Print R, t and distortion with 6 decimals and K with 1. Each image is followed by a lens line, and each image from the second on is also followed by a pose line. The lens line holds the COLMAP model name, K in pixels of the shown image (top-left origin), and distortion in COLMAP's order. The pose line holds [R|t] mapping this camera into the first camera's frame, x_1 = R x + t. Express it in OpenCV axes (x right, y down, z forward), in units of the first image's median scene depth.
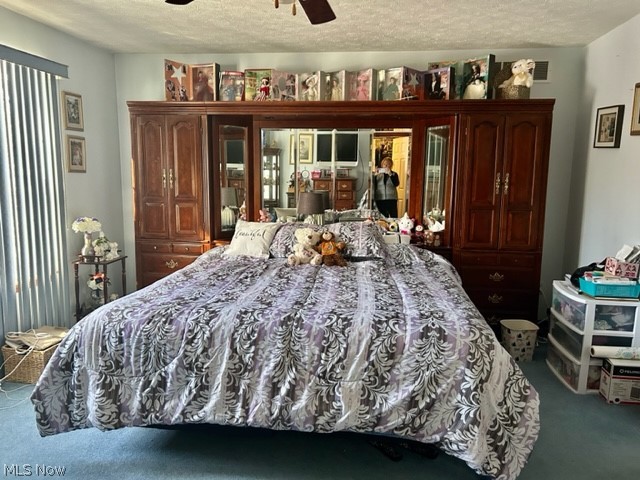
lens RADIAL K [[480.4, 0, 323.5], [0, 480.4, 240.1], [0, 0, 1]] dist [0.054849, -0.056787]
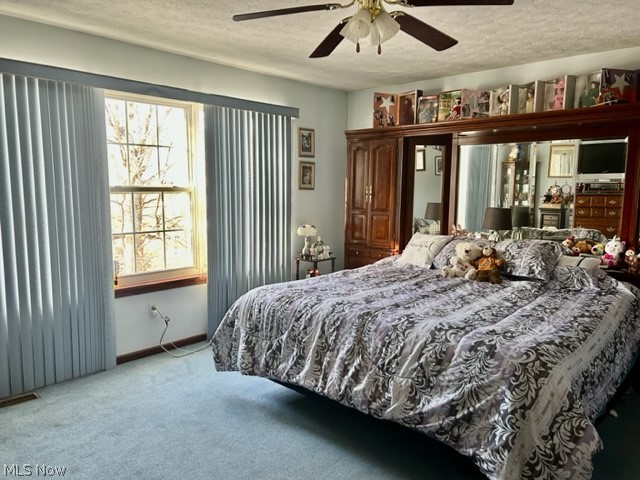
lens RADIAL K [[480.4, 0, 313.8], [0, 480.4, 236.0], [0, 0, 1]] dist [0.054849, -0.056787]
pose [[0.809622, 0.053750, -0.584486, 0.465810], [-0.078550, 0.996763, -0.017144, 0.006947], [0.581672, 0.059792, 0.811223, -0.021053]]
